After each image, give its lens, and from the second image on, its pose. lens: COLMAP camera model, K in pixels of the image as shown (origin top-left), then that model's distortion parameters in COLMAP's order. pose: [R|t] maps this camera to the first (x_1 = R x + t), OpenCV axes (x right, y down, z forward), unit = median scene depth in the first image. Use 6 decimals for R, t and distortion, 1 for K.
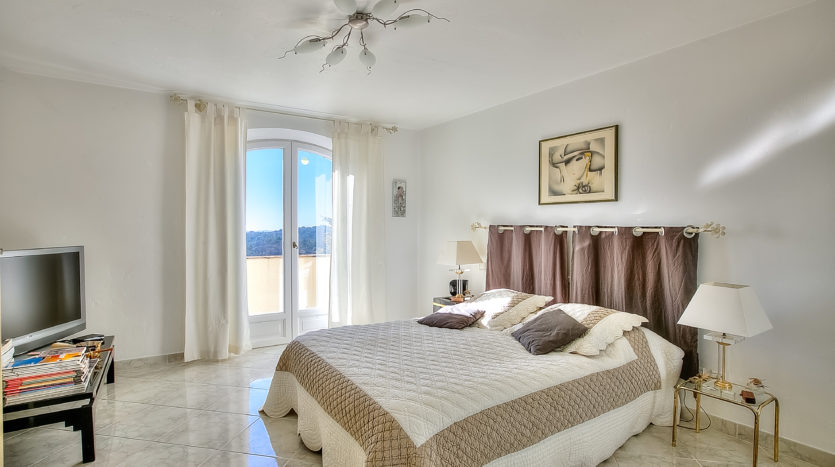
lens RADIAL K [[427.5, 0, 417.8], [0, 427.5, 231.5], [0, 0, 1]] dist [-0.025236, -0.000091]
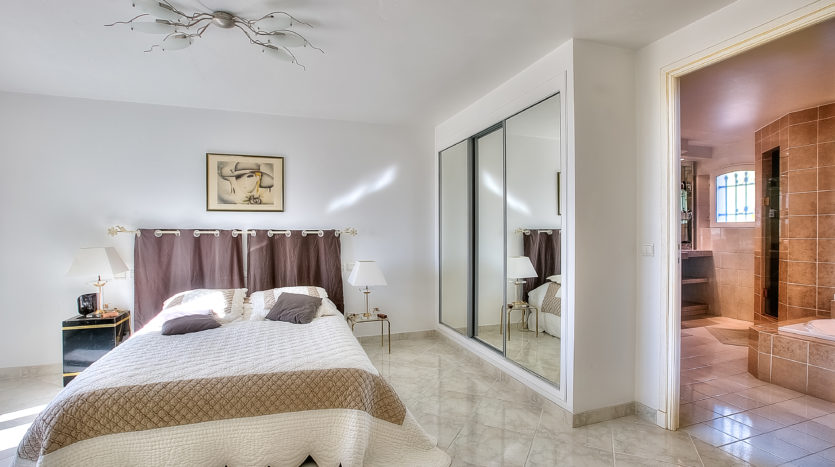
lens RADIAL K [[395.9, 0, 419.3], [0, 395.9, 232.6], [0, 0, 1]] dist [-0.038182, 0.012549]
pose [[0.253366, -0.011983, 0.967296, -0.618099], [0.010931, 0.999895, 0.009524, -0.010447], [-0.967309, 0.008160, 0.253470, 0.227582]]
